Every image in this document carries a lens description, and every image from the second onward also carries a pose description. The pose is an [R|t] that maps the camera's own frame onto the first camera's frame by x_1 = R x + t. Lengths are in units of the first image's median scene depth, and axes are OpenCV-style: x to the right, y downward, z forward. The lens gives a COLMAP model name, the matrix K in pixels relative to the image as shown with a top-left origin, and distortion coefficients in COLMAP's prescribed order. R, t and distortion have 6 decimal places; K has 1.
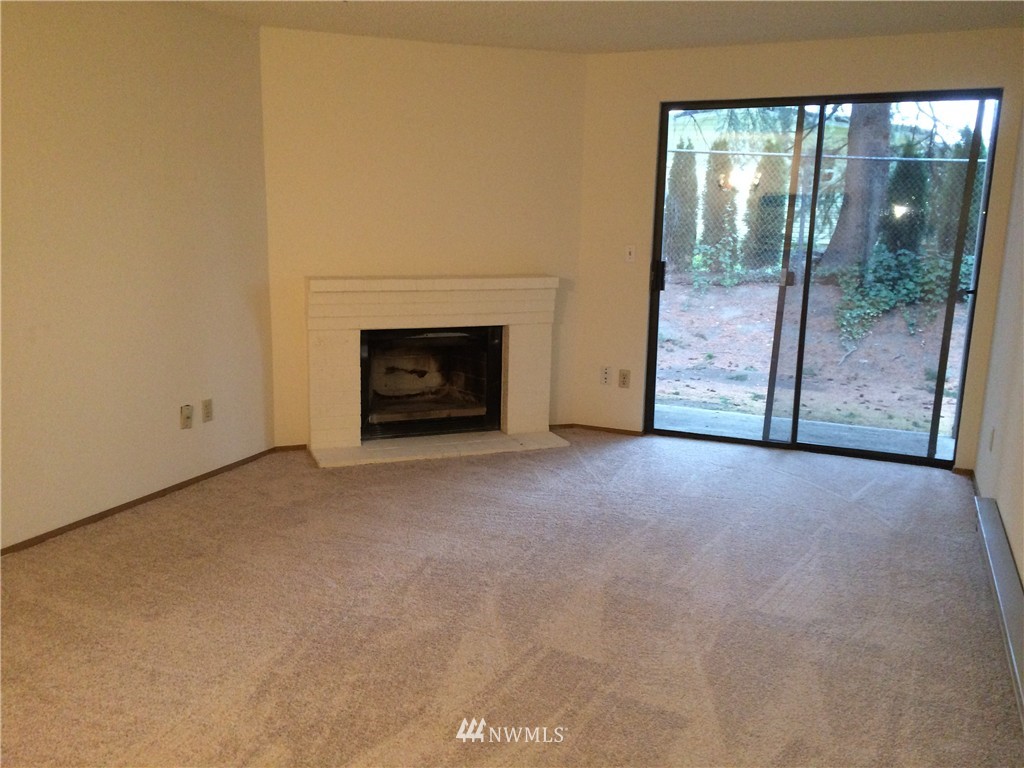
lens RADIAL K [[873.8, 0, 515.0], [0, 873.8, 386.0], [0, 0, 1]] dist [0.024633, -0.016597]
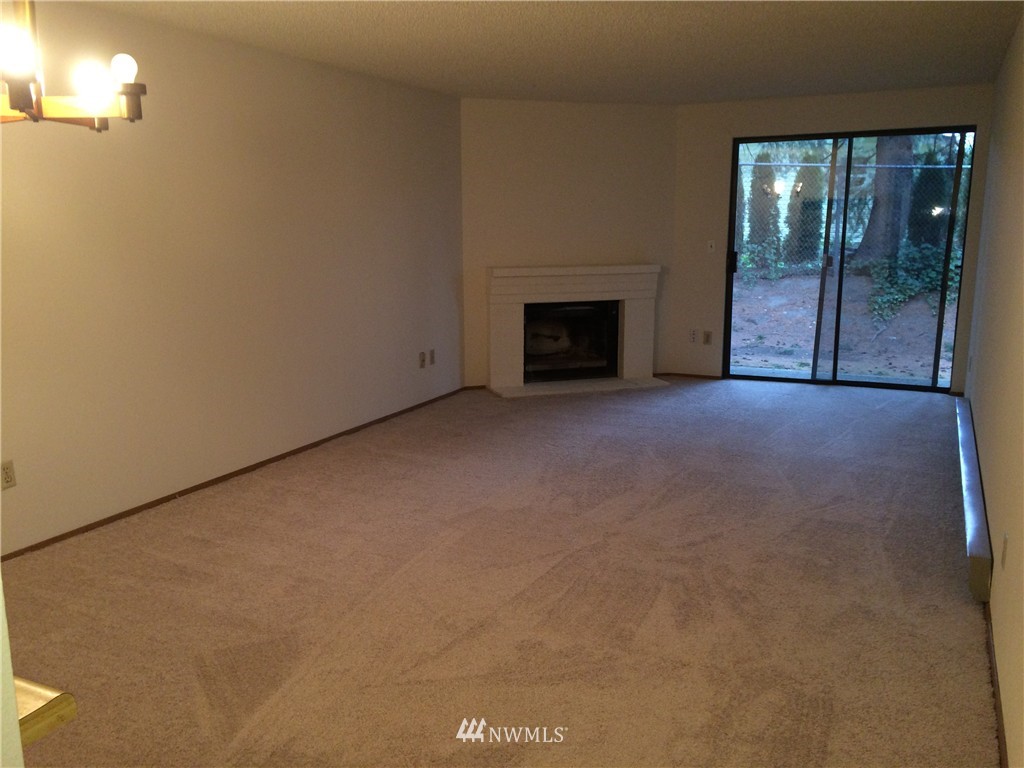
lens RADIAL K [[873.8, 0, 508.0], [0, 873.8, 382.5], [0, 0, 1]] dist [0.024633, -0.016597]
pose [[0.998828, -0.015120, -0.045979, -0.125688], [0.014461, 0.999788, -0.014629, 0.077072], [0.046190, 0.013947, 0.998835, -0.384822]]
